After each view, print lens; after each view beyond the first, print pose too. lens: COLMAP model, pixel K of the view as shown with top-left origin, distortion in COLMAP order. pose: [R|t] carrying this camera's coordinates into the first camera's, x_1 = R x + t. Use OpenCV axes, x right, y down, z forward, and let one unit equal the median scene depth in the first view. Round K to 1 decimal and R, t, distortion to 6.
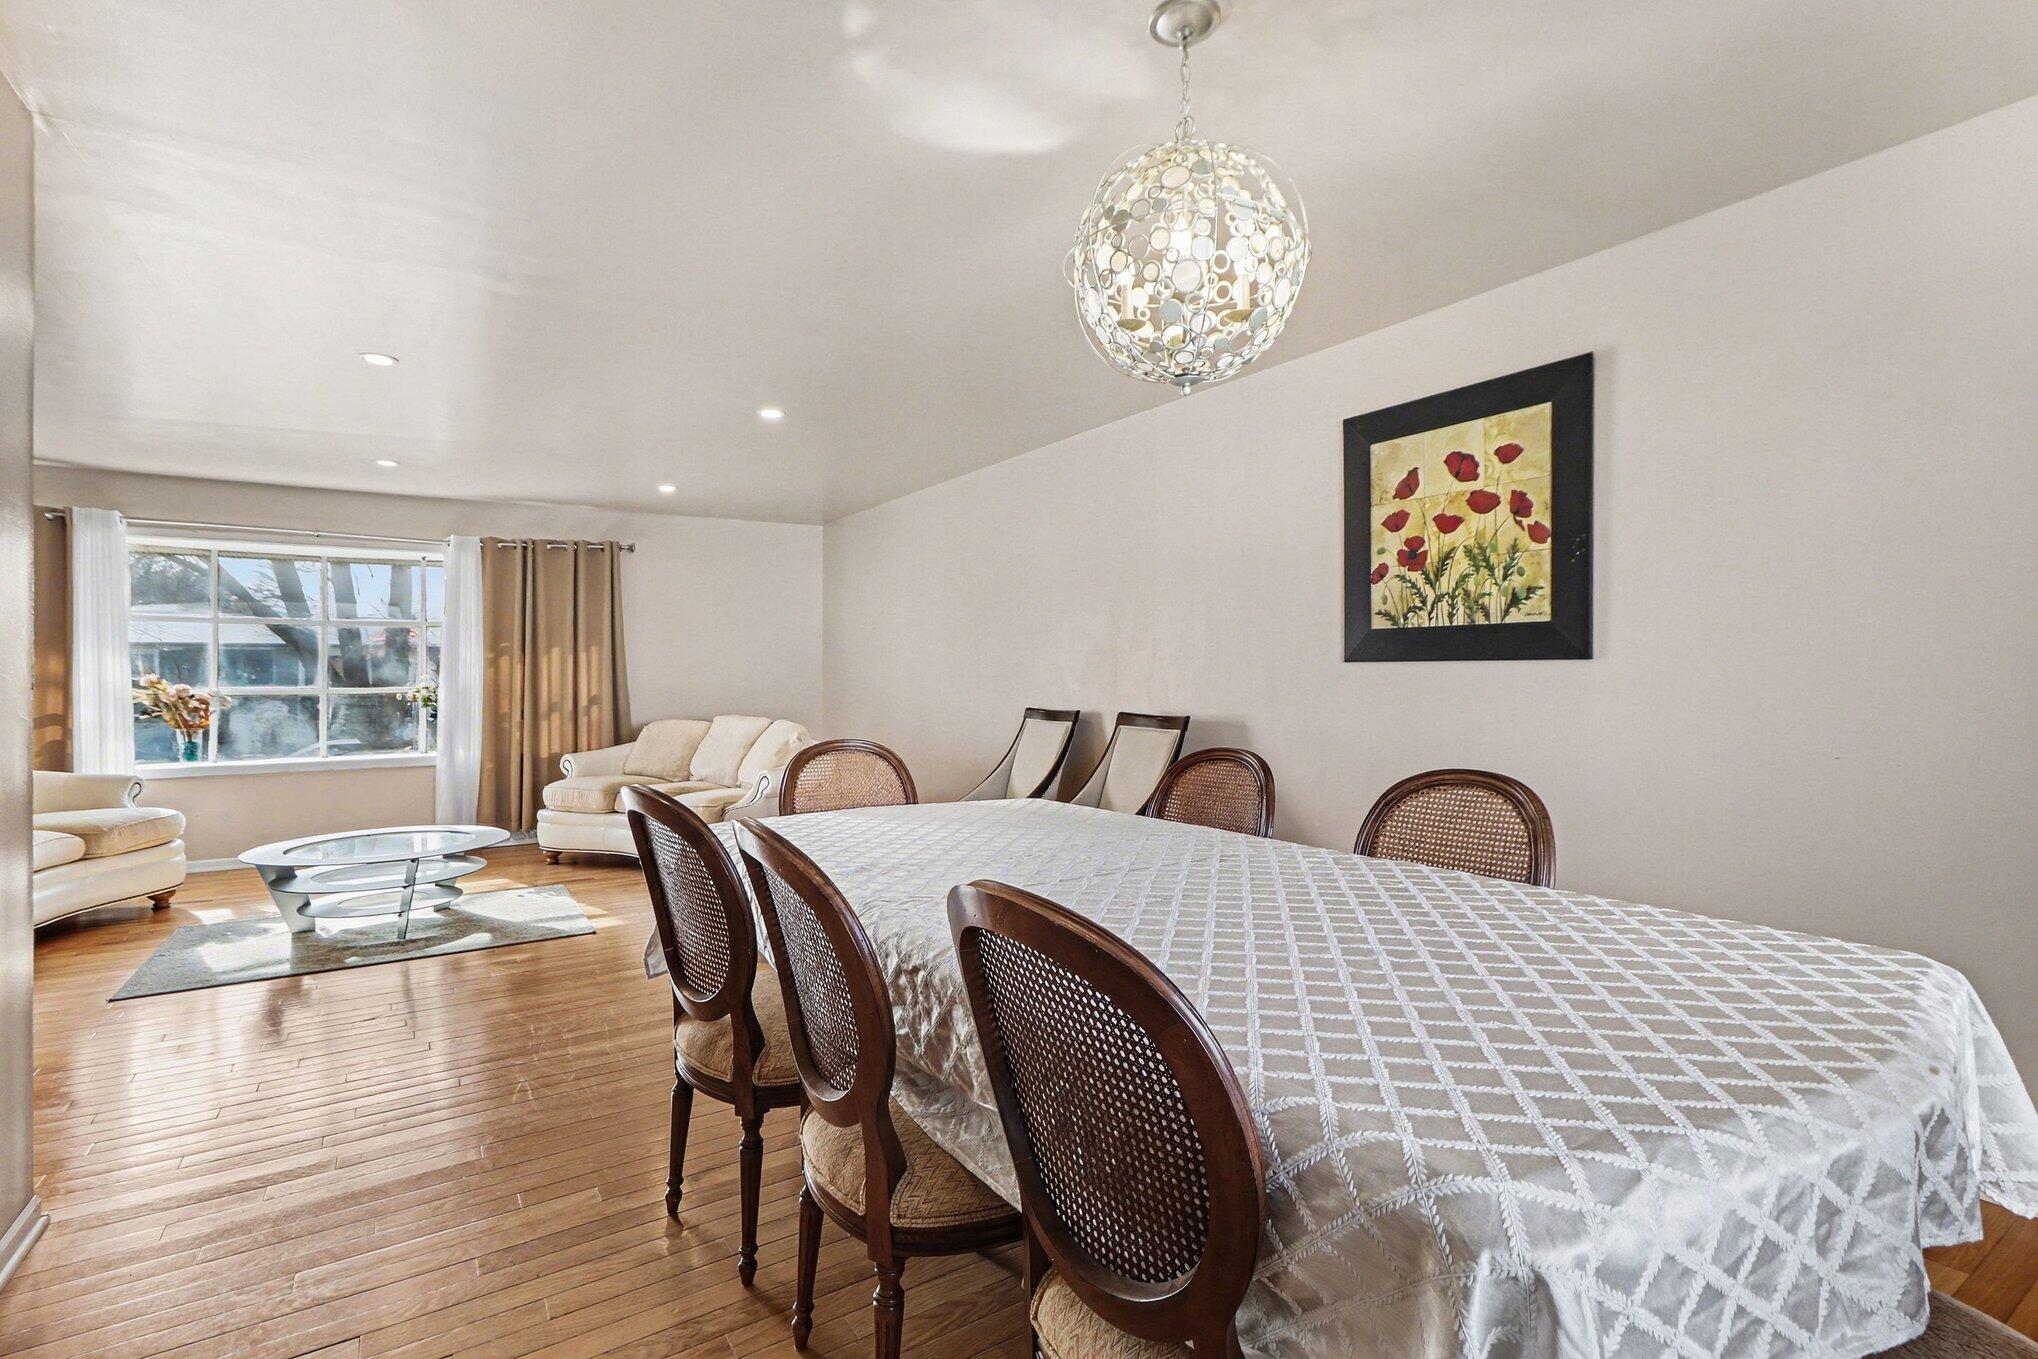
lens RADIAL K [[953.1, 0, 1022.9], [0, 953.1, 675.3], [0, 0, 1]] dist [-0.000596, 0.001228]
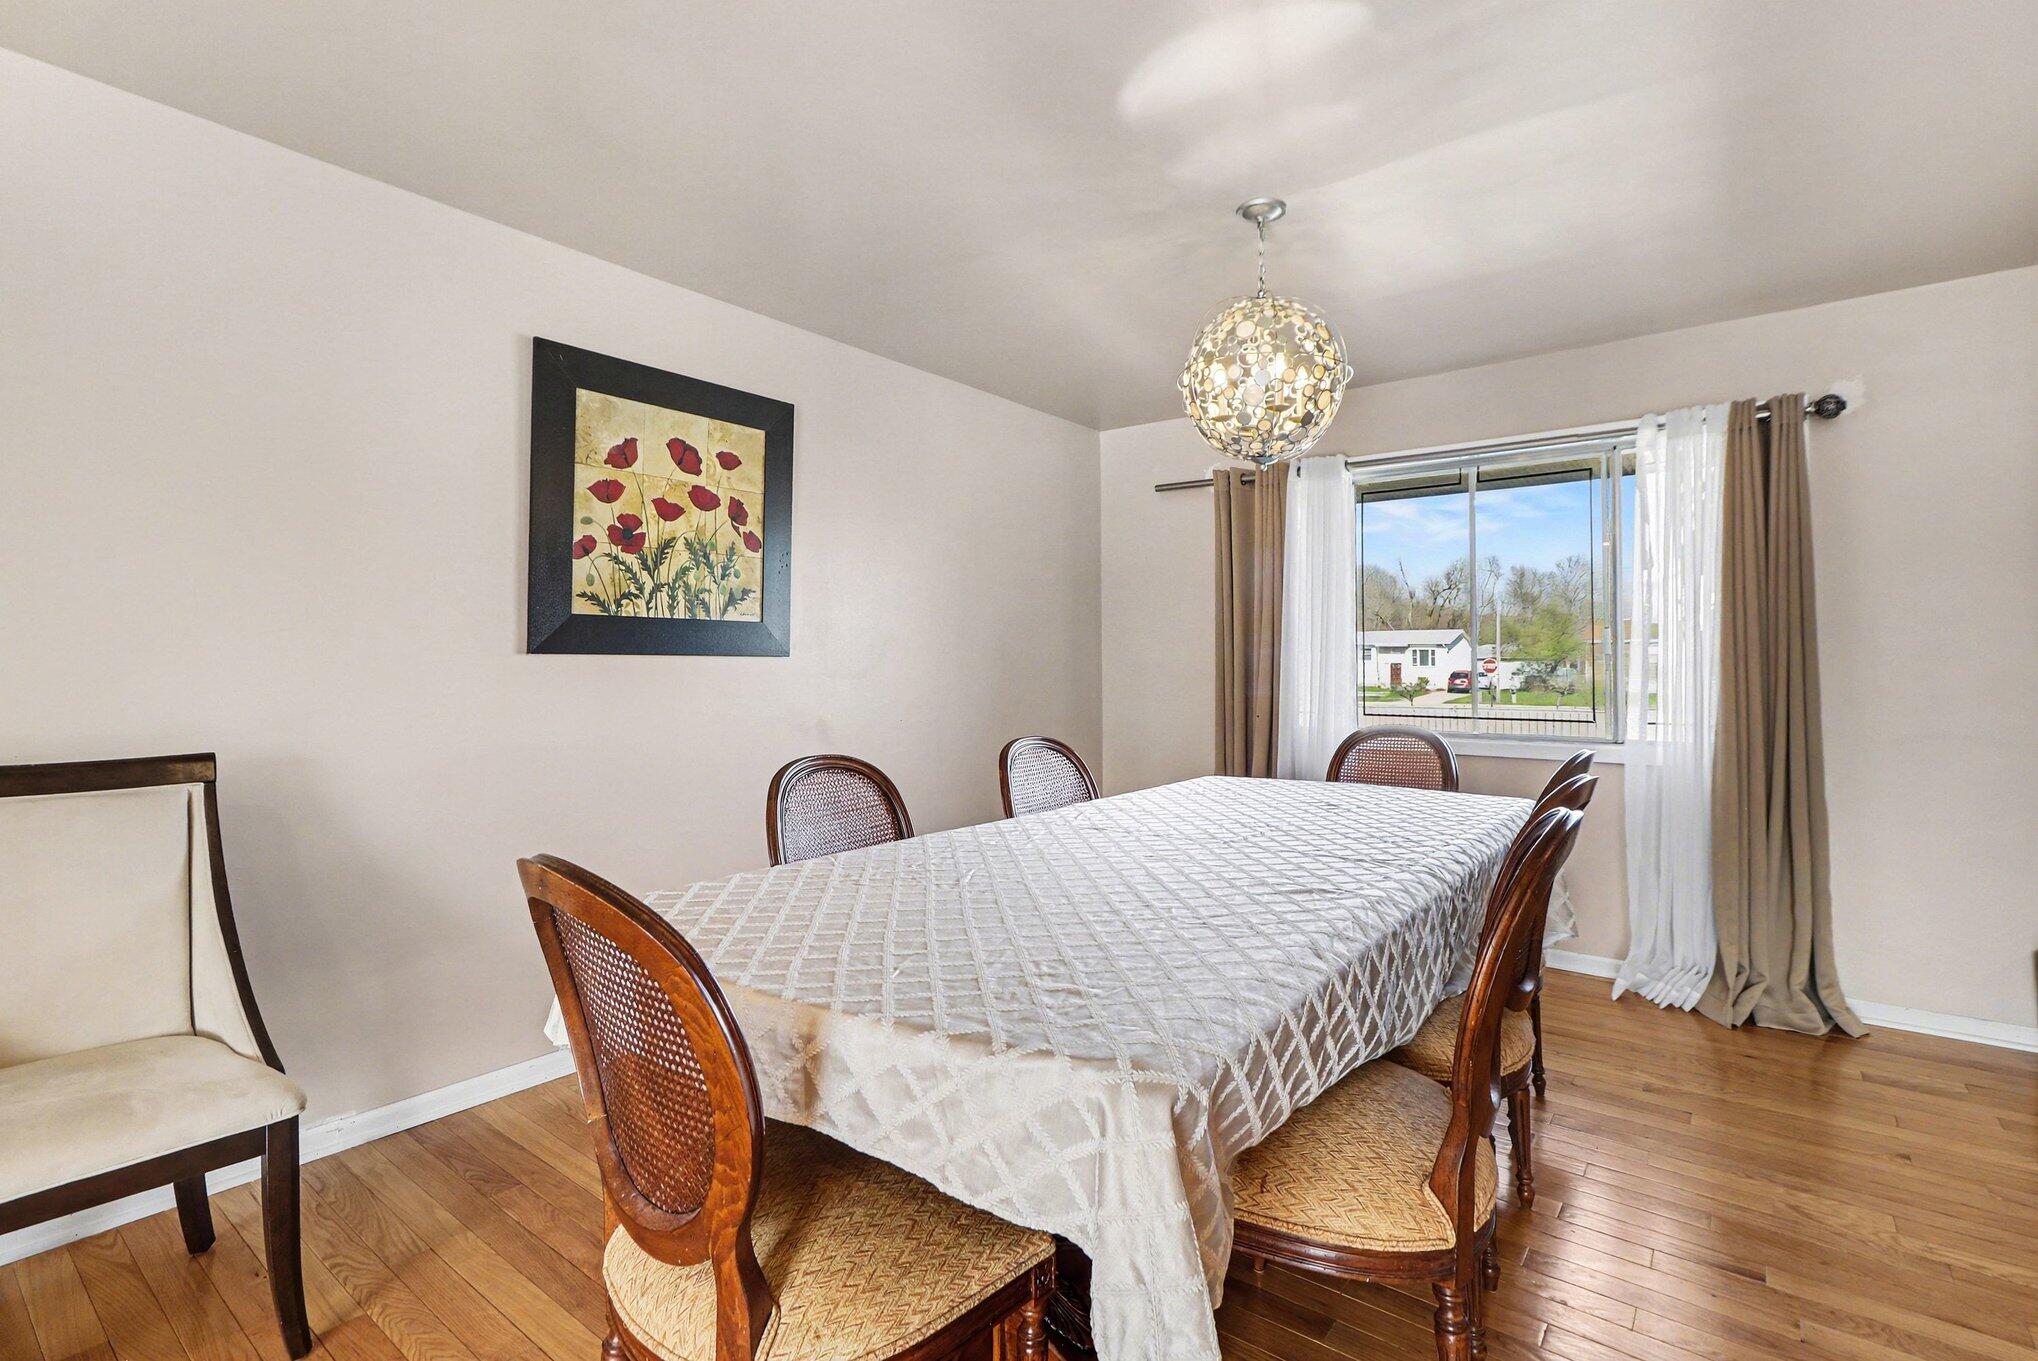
lens RADIAL K [[953.1, 0, 1036.0], [0, 953.1, 641.2], [0, 0, 1]] dist [-0.000596, 0.001228]
pose [[-0.328943, 0.022557, 0.944080, -0.571851], [0.002255, 0.999731, -0.023101, -0.006309], [-0.944347, -0.005470, -0.328905, 0.972445]]
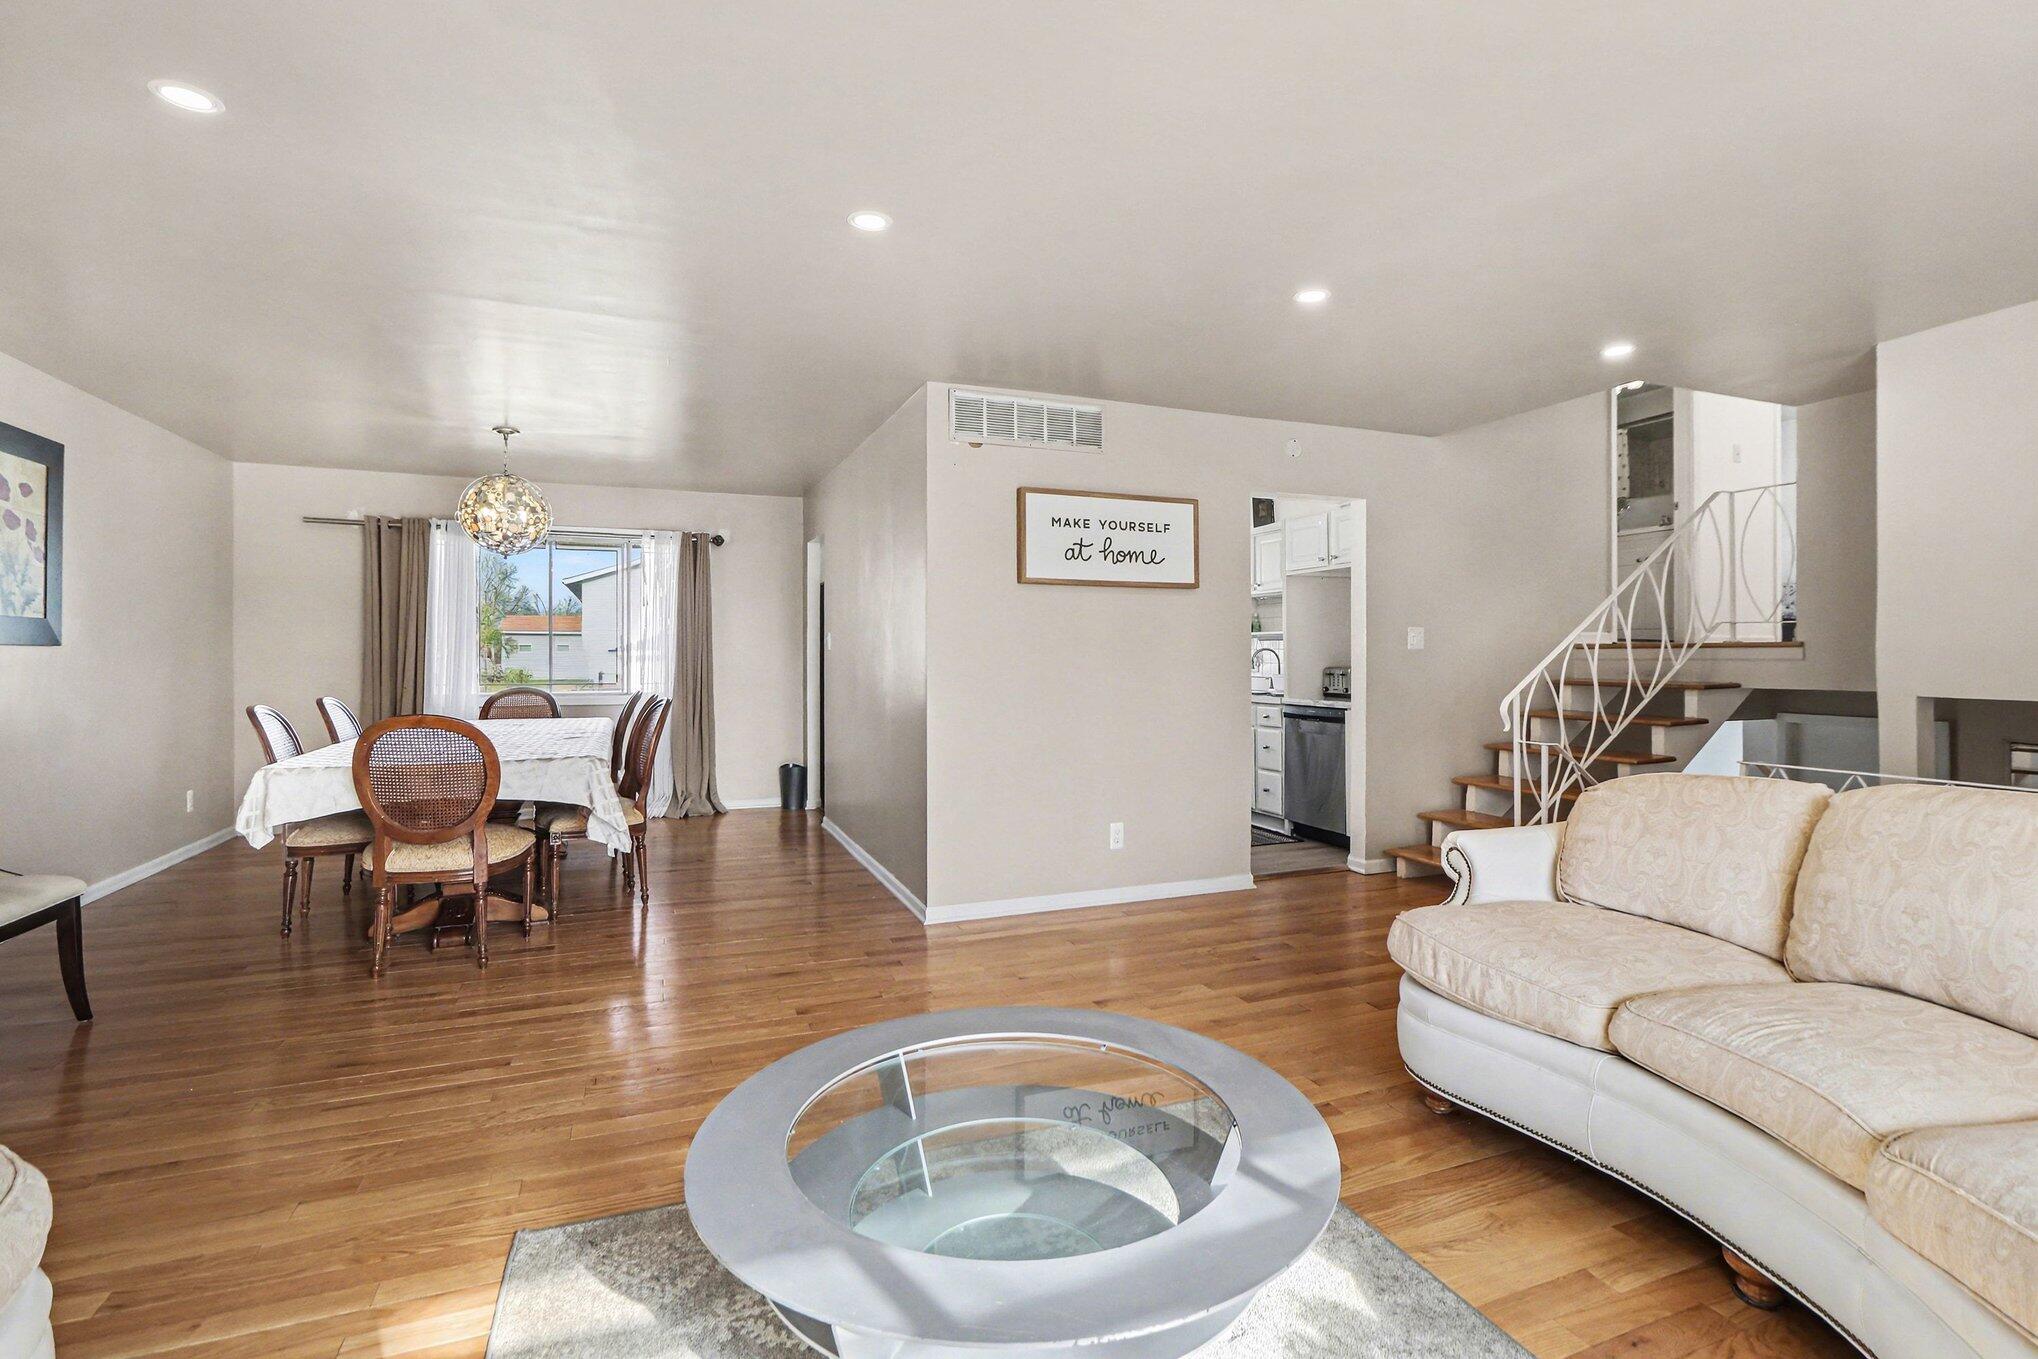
lens RADIAL K [[953.1, 0, 1024.4], [0, 953.1, 655.4], [0, 0, 1]] dist [-0.000596, 0.001228]
pose [[-0.980076, 0.001952, 0.198613, -1.065264], [0.001984, 0.999998, -0.000035, 0.001131], [-0.198613, 0.000360, -0.980078, 1.925784]]
